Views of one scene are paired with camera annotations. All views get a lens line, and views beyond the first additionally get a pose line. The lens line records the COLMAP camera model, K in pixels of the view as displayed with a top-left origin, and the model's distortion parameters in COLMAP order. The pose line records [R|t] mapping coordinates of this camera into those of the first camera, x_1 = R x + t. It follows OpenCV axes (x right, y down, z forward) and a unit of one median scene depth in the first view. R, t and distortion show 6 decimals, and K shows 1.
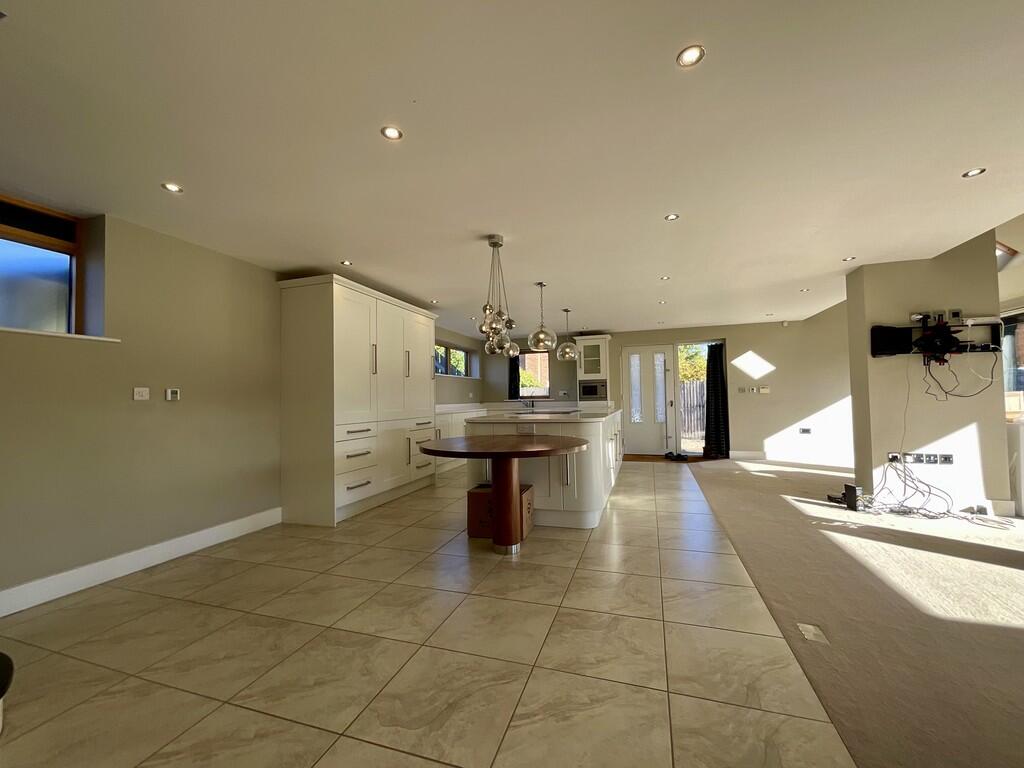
lens RADIAL K [[421.2, 0, 514.4], [0, 421.2, 384.0], [0, 0, 1]] dist [0.001778, 0.000186]
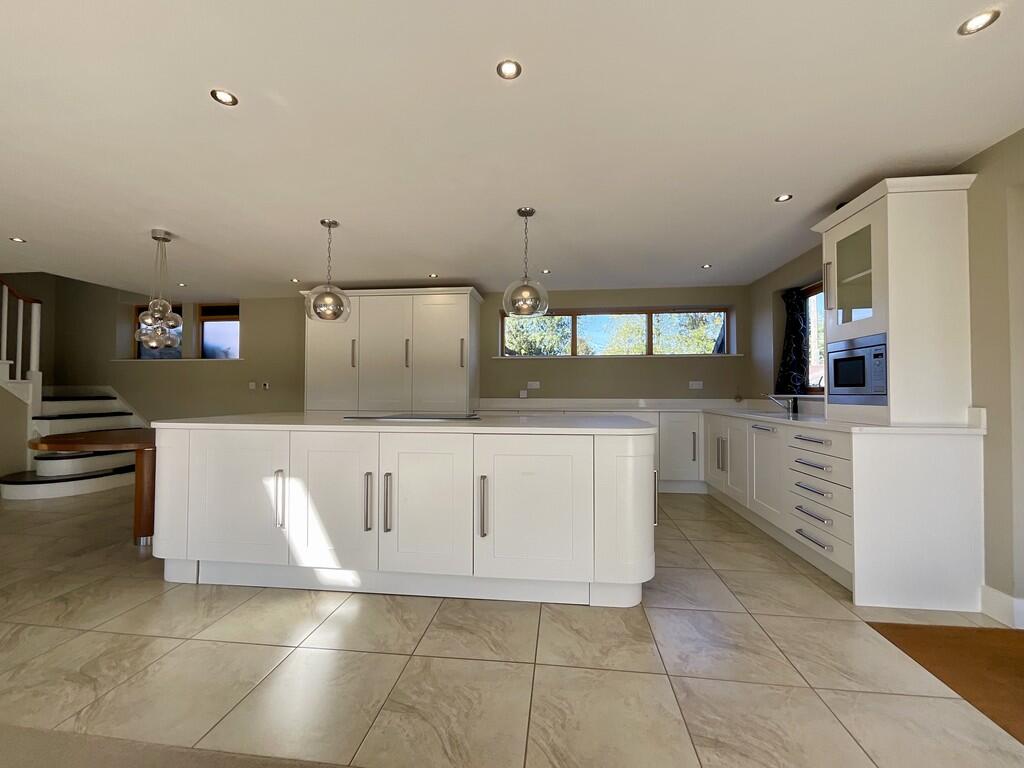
lens RADIAL K [[425.3, 0, 512.0], [0, 425.3, 384.0], [0, 0, 1]] dist [0.000390, -0.000014]
pose [[0.181575, -0.001171, -0.983376, 0.804453], [0.028900, 0.999574, 0.004146, 0.027486], [0.982952, -0.029173, 0.181532, 1.184817]]
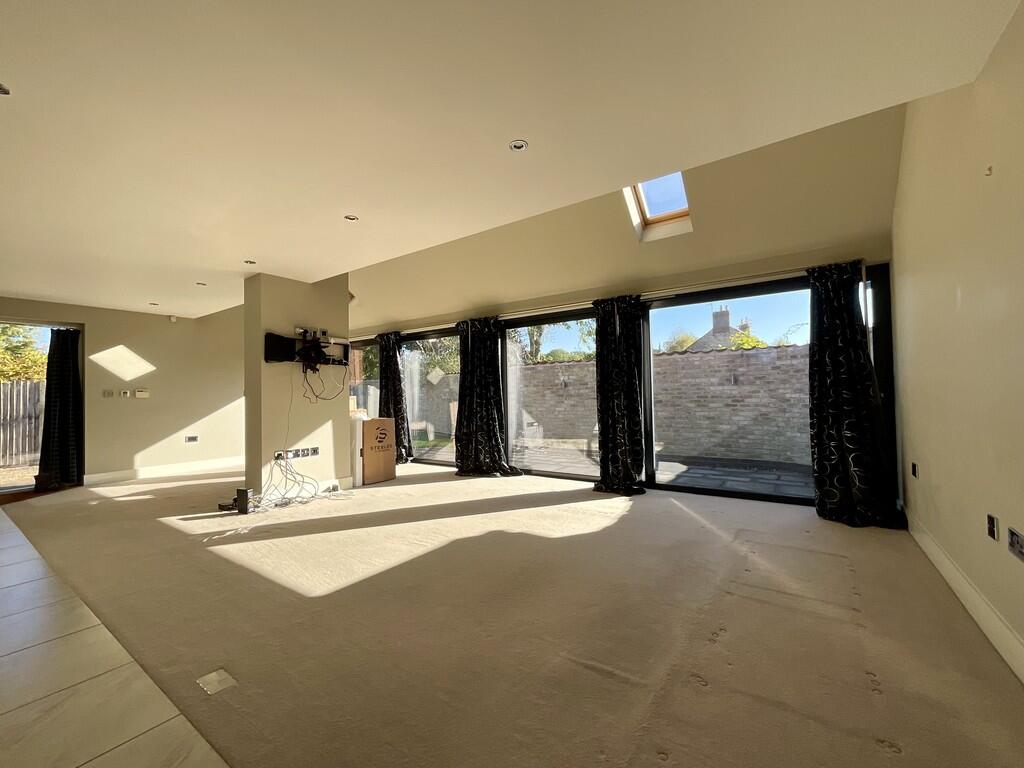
lens RADIAL K [[421.2, 0, 514.4], [0, 421.2, 384.0], [0, 0, 1]] dist [0.001778, 0.000186]
pose [[0.297125, 0.039049, 0.954040, 0.034707], [-0.019194, 0.999206, -0.034920, 0.016087], [-0.954646, -0.007936, 0.297638, 0.093173]]
